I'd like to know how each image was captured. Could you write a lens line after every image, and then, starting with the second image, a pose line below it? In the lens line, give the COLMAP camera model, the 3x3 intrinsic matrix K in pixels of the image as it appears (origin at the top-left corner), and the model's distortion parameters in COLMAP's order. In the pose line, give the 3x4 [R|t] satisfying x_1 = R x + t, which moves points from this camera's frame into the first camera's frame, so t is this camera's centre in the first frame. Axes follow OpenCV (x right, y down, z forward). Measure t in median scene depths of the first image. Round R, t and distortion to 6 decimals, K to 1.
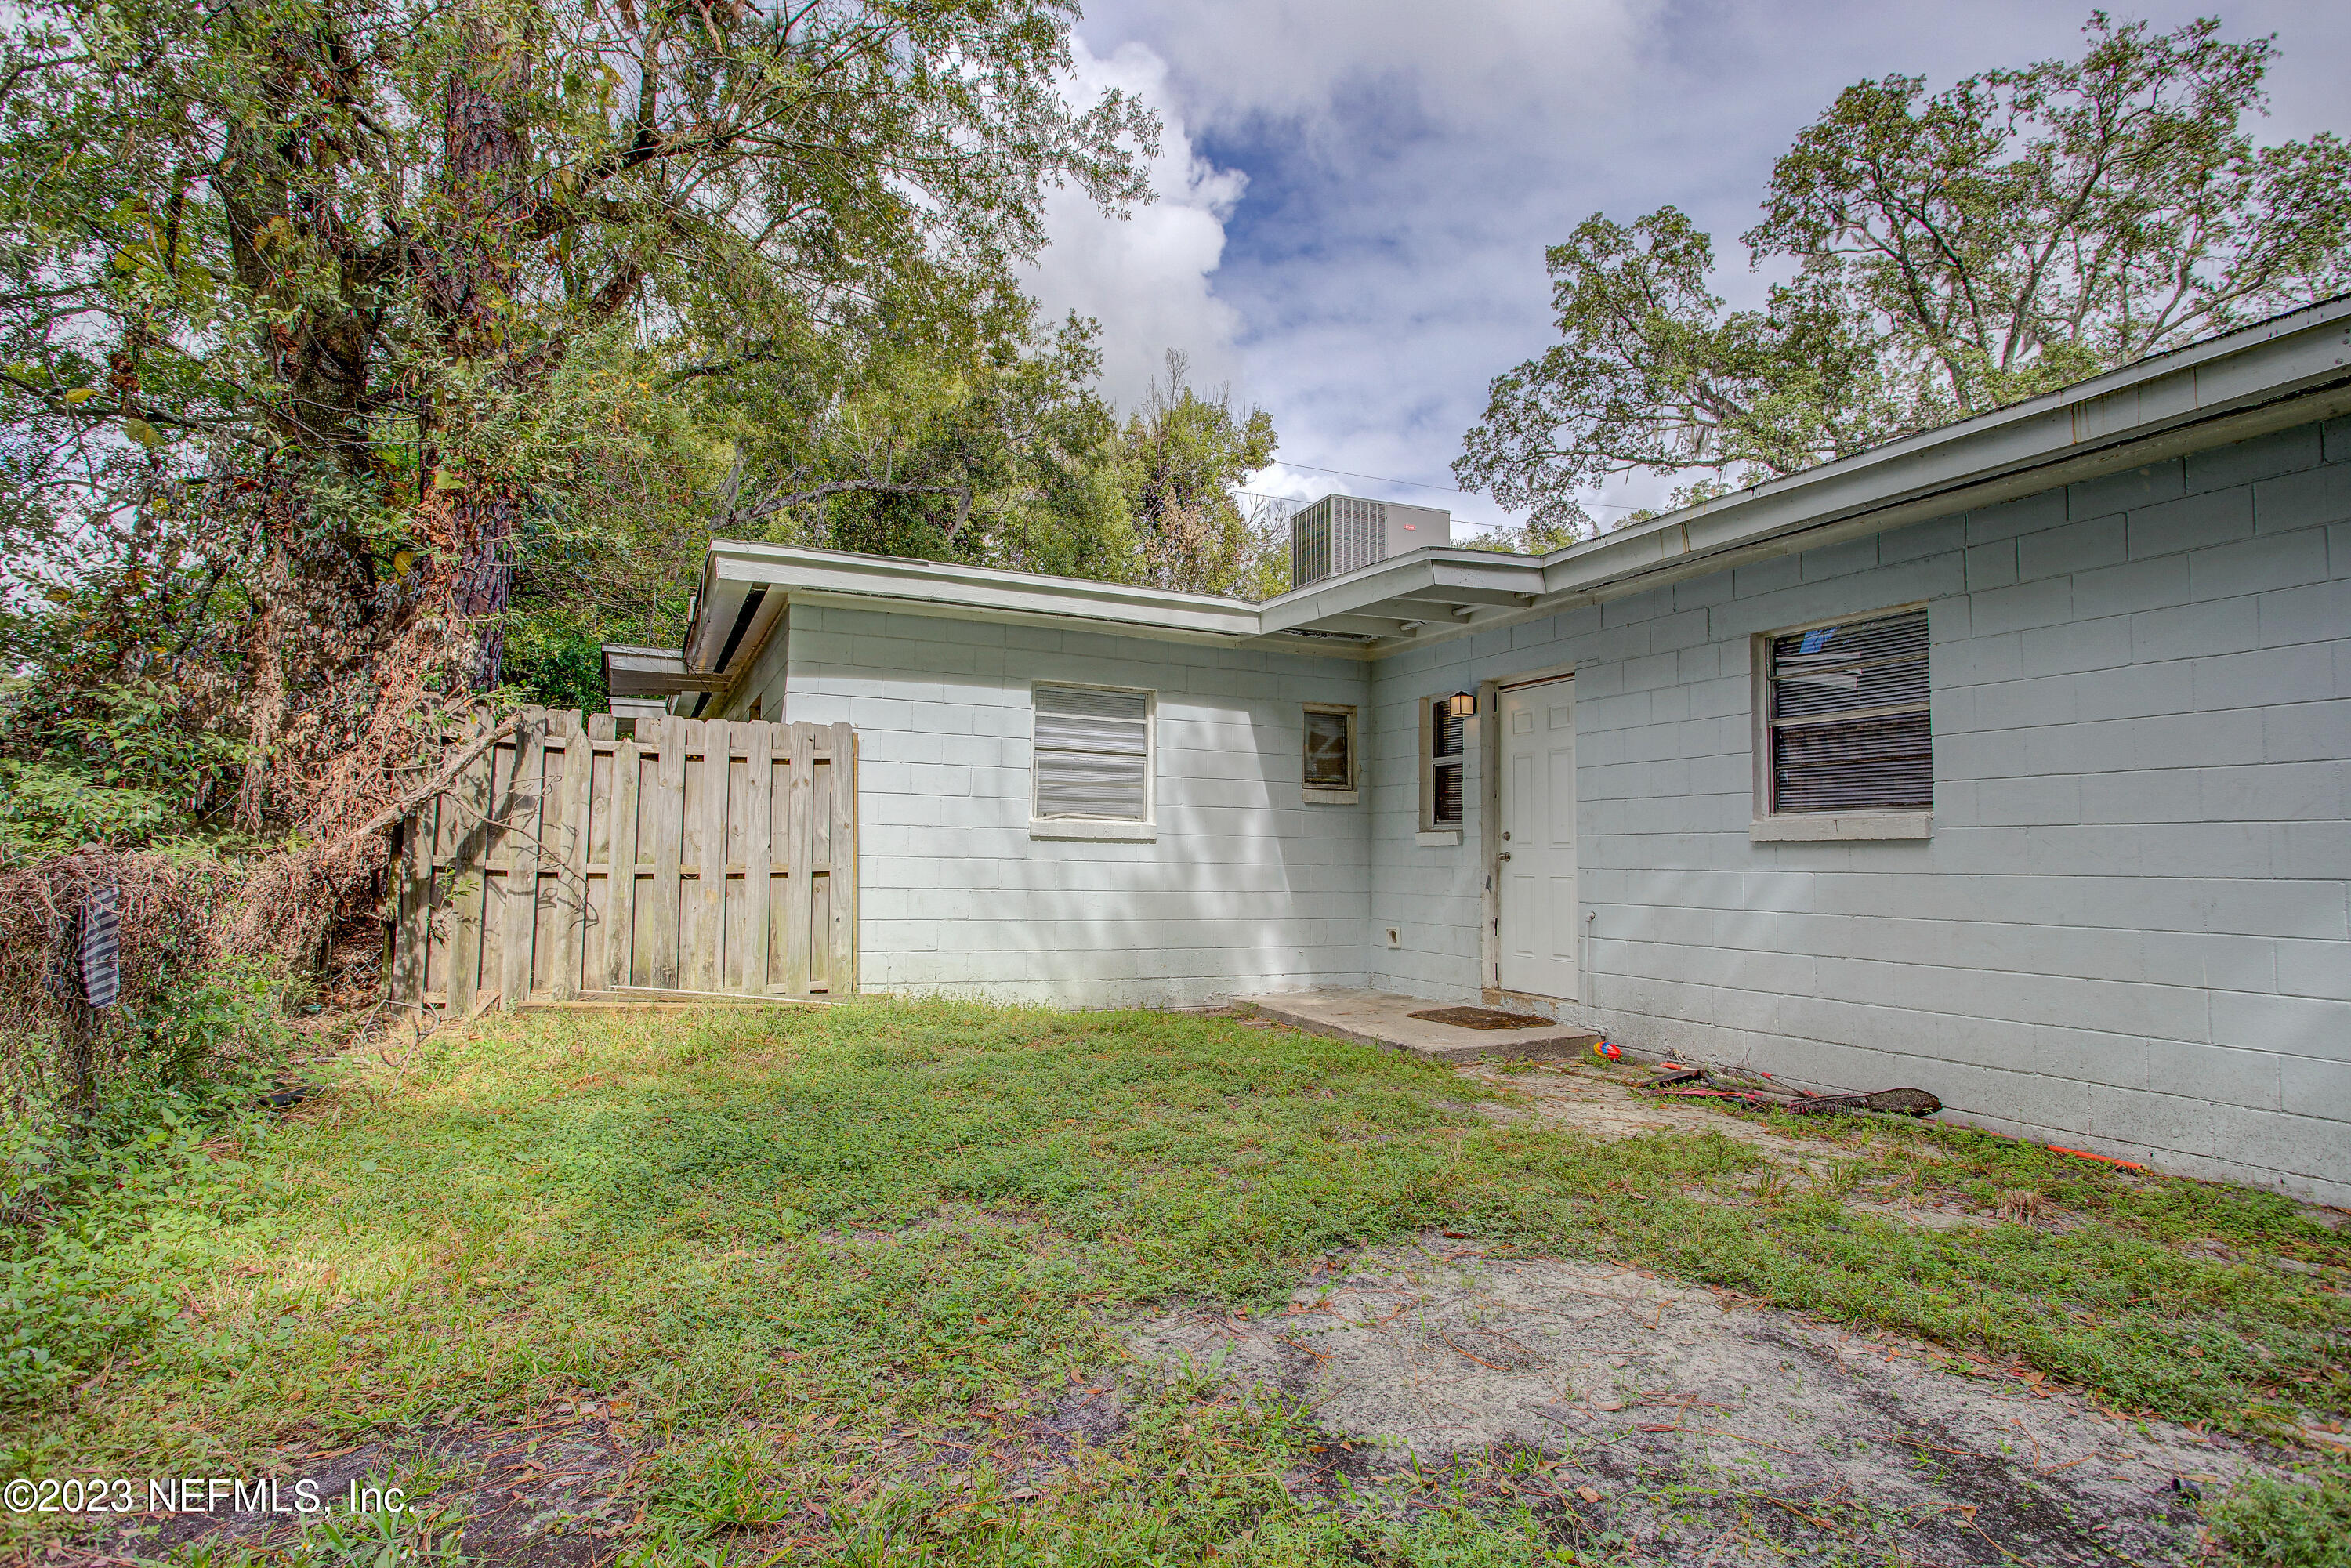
lens RADIAL K [[1196.4, 0, 1175.5], [0, 1196.4, 784.0], [0, 0, 1]] dist [-0.005250, 0.000793]
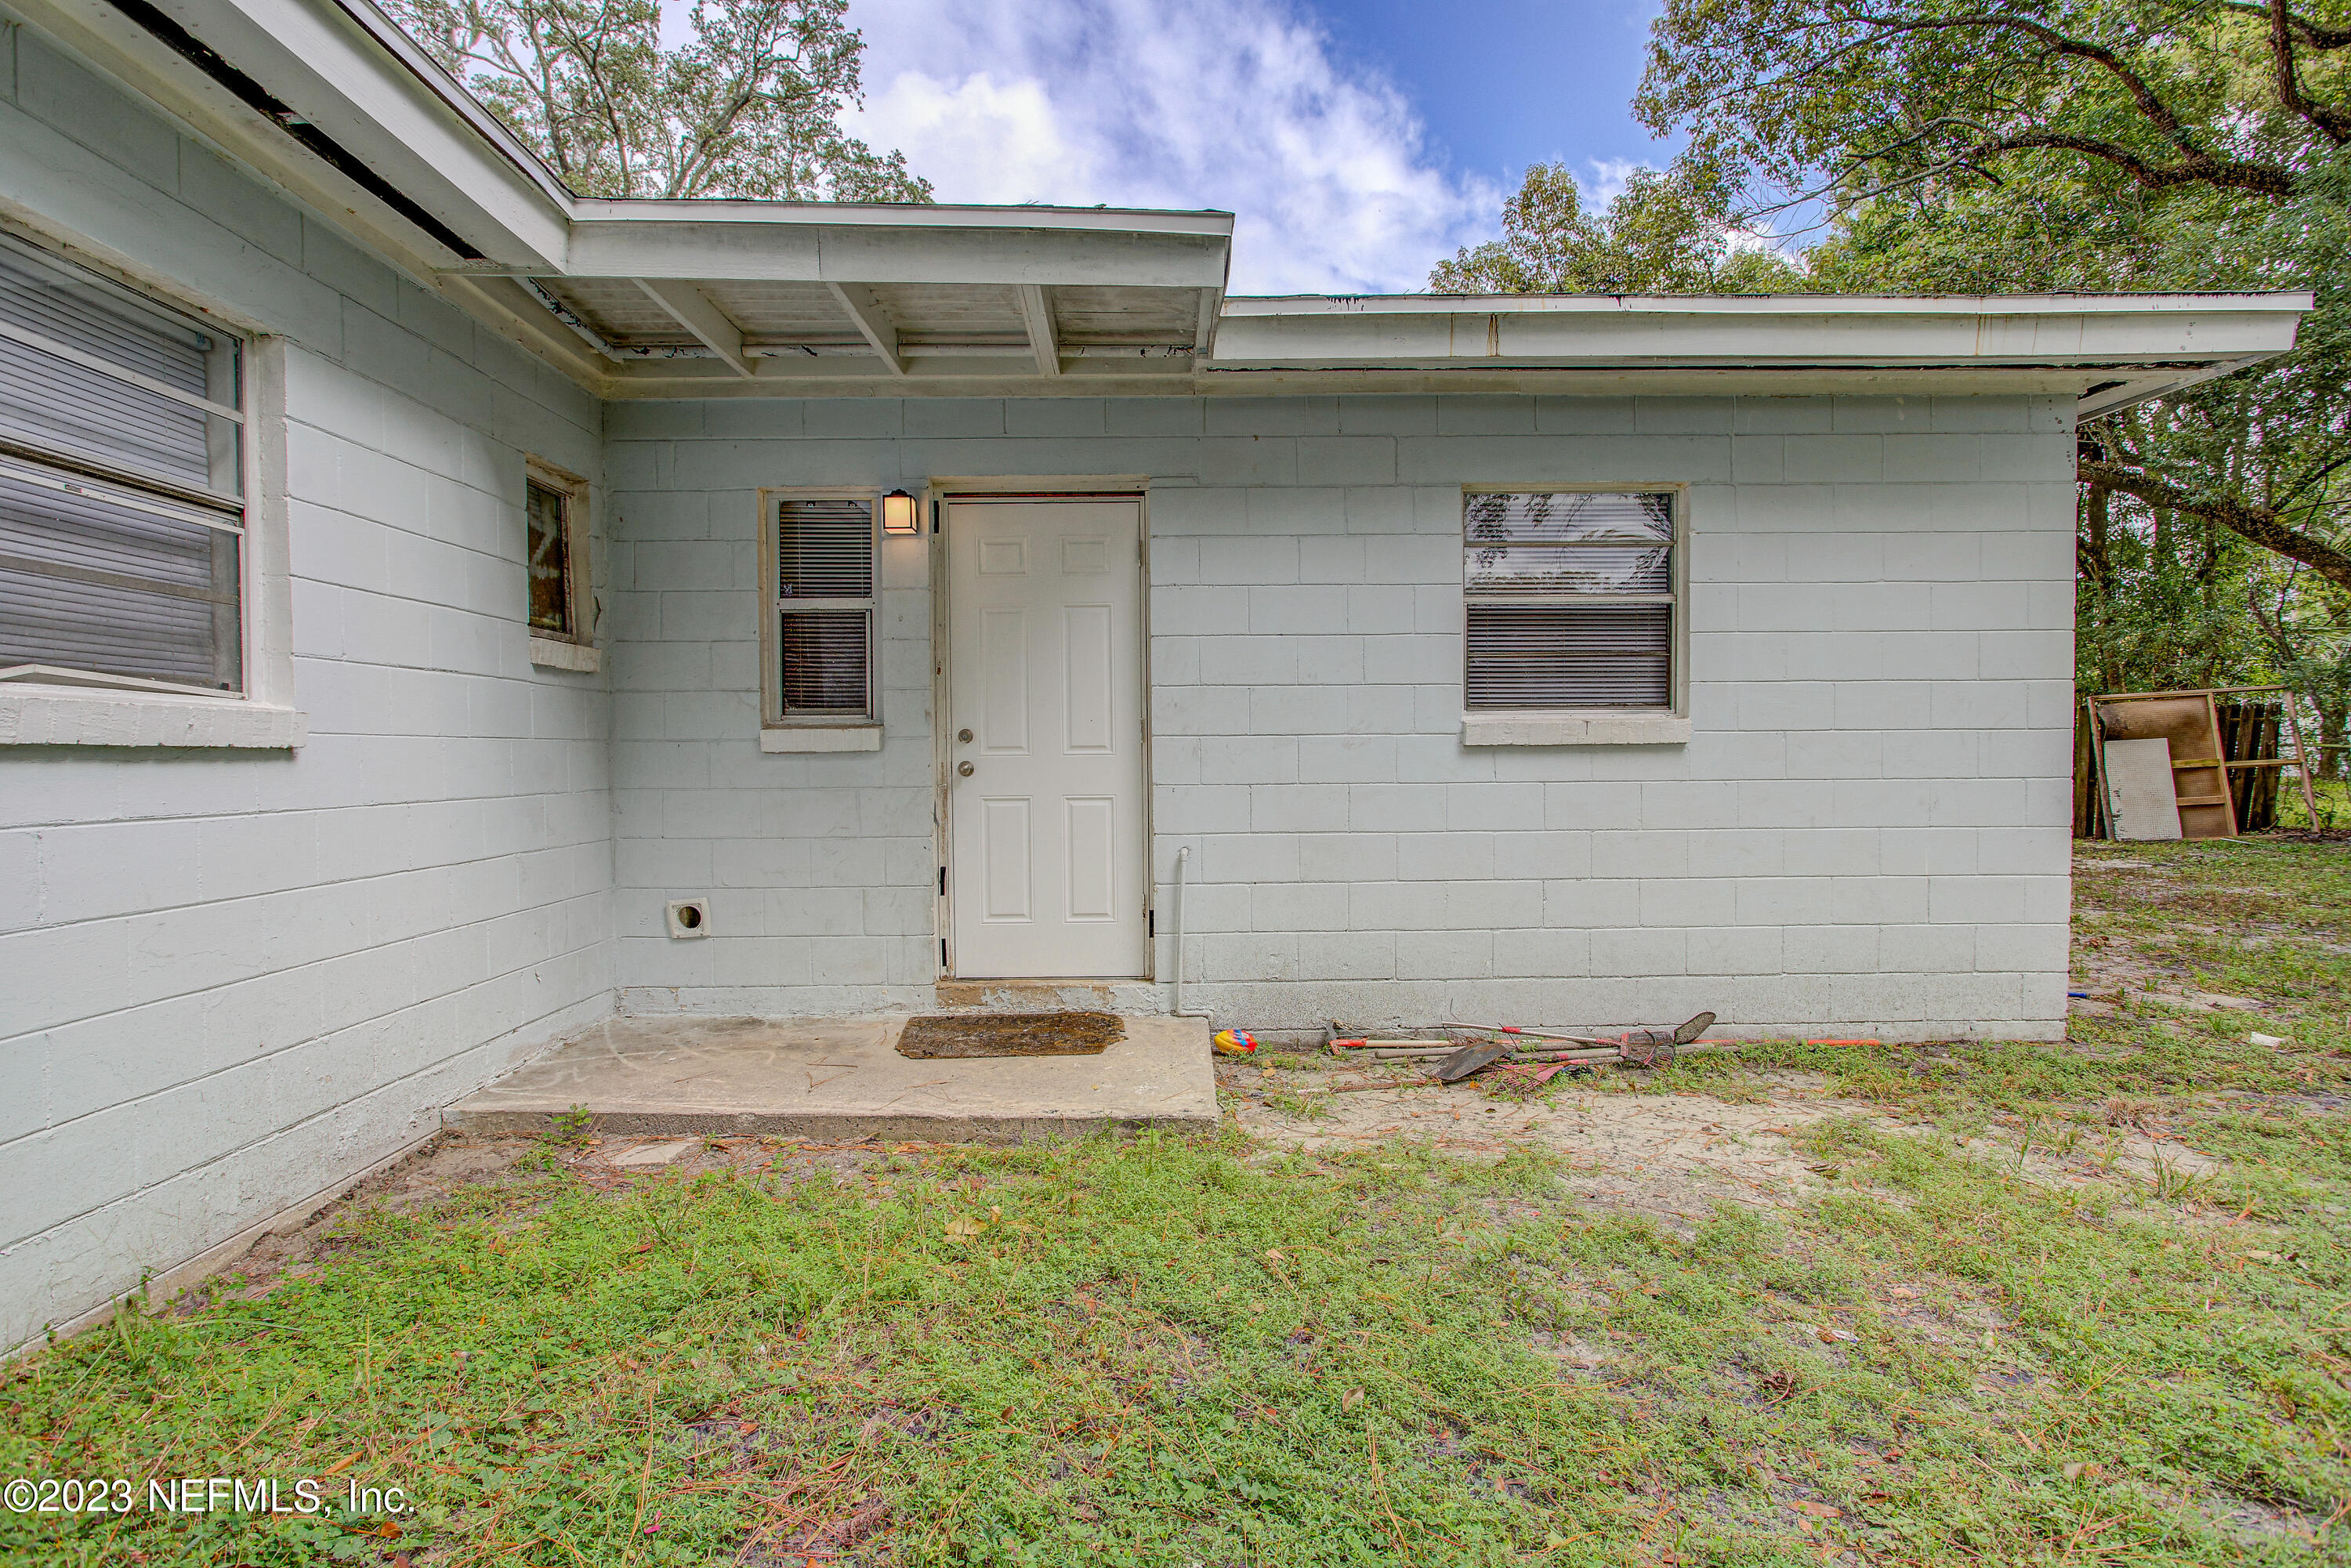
lens RADIAL K [[1196.4, 0, 1175.5], [0, 1196.4, 784.0], [0, 0, 1]] dist [-0.005250, 0.000793]
pose [[0.405687, -0.038061, 0.913219, -0.311749], [-0.044973, 0.997091, 0.061535, 0.031238], [-0.912905, -0.066034, 0.402795, 0.806283]]
